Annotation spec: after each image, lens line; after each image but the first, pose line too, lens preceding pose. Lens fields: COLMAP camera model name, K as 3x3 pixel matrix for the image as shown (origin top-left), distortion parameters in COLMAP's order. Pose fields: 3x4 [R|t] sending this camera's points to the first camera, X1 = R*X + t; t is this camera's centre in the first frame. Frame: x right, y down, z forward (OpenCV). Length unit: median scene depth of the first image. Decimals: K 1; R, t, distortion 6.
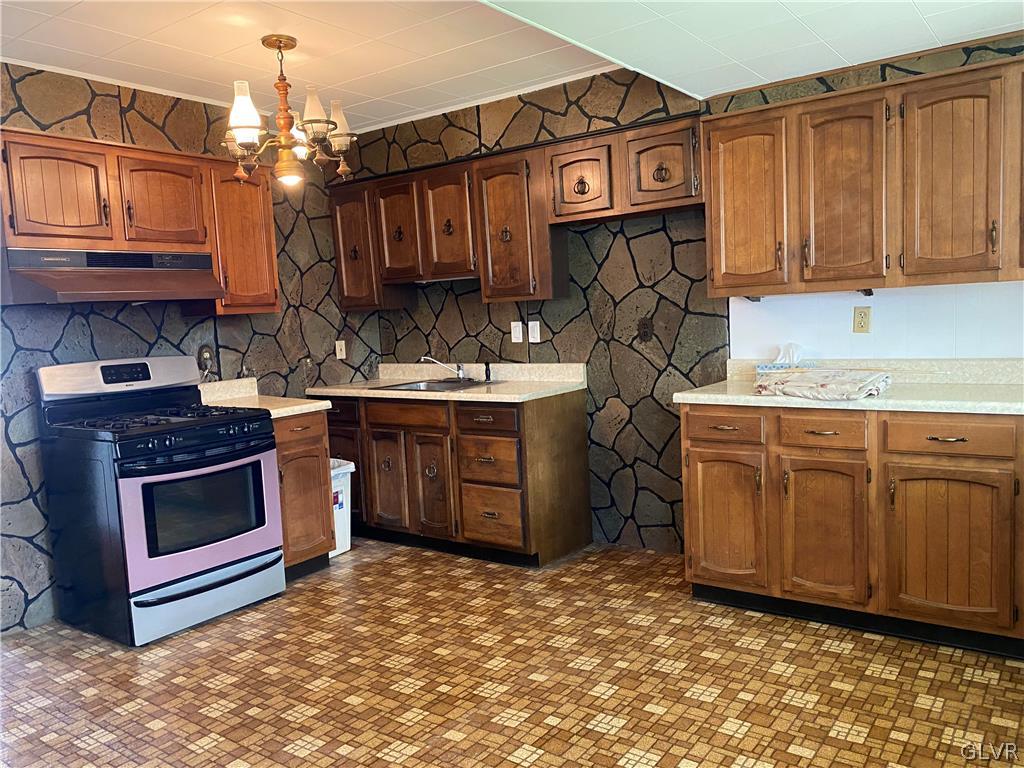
lens RADIAL K [[786.9, 0, 513.0], [0, 786.9, 385.7], [0, 0, 1]] dist [0.085010, -0.095631]
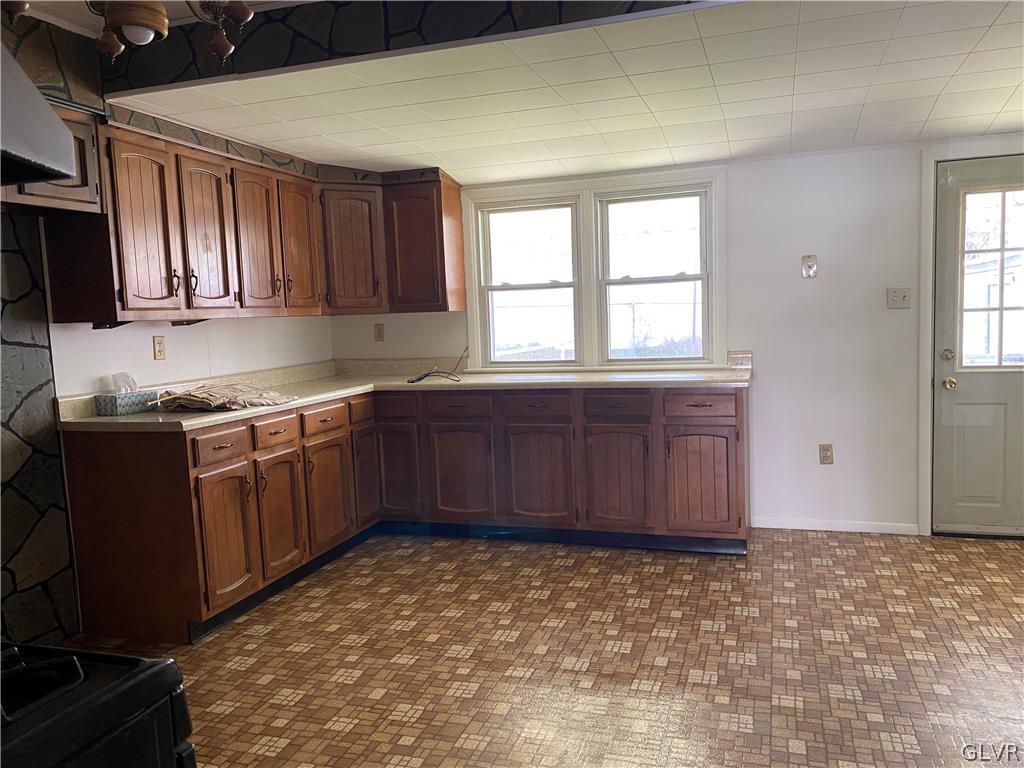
lens RADIAL K [[786.9, 0, 513.0], [0, 786.9, 385.7], [0, 0, 1]] dist [0.085010, -0.095631]
pose [[-0.298240, -0.024305, 0.954181, -0.868916], [0.147831, 0.986437, 0.071333, -0.043458], [-0.942973, 0.162332, -0.290602, 0.995120]]
